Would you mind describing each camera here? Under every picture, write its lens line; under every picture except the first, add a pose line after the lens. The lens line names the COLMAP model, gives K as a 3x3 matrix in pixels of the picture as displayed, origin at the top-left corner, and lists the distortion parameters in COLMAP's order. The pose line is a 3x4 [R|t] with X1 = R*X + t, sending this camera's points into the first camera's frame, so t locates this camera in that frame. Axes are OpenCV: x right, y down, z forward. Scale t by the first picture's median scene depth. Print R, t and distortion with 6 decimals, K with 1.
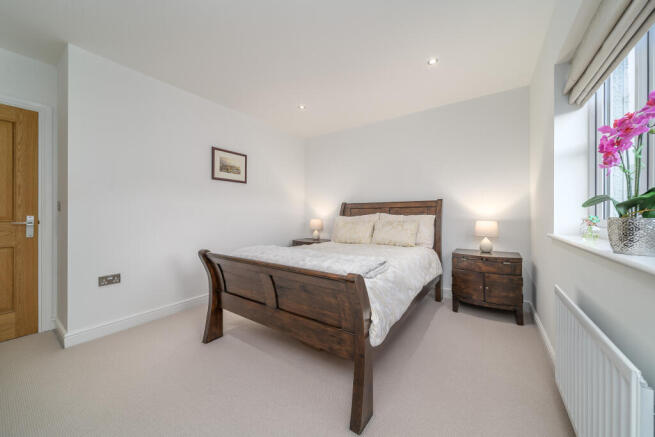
lens RADIAL K [[236.9, 0, 331.2], [0, 236.9, 218.1], [0, 0, 1]] dist [0.000529, 0.000192]
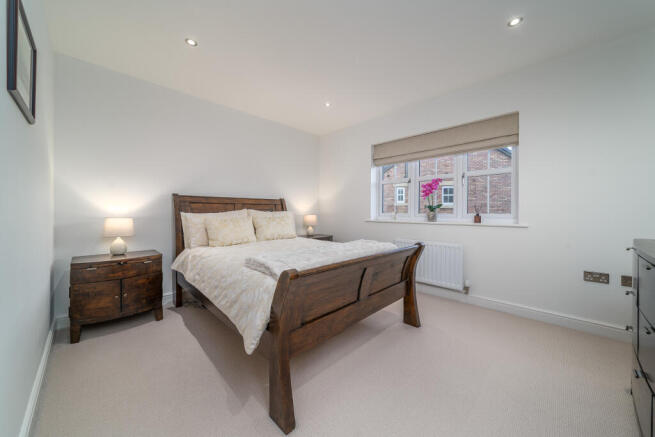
lens RADIAL K [[236.9, 0, 343.7], [0, 236.9, 211.5], [0, 0, 1]] dist [0.000529, 0.000192]
pose [[0.140433, 0.005034, 0.990077, -0.094866], [0.009582, 0.999933, -0.006443, -0.000202], [-0.990044, 0.010391, 0.140375, 0.068340]]
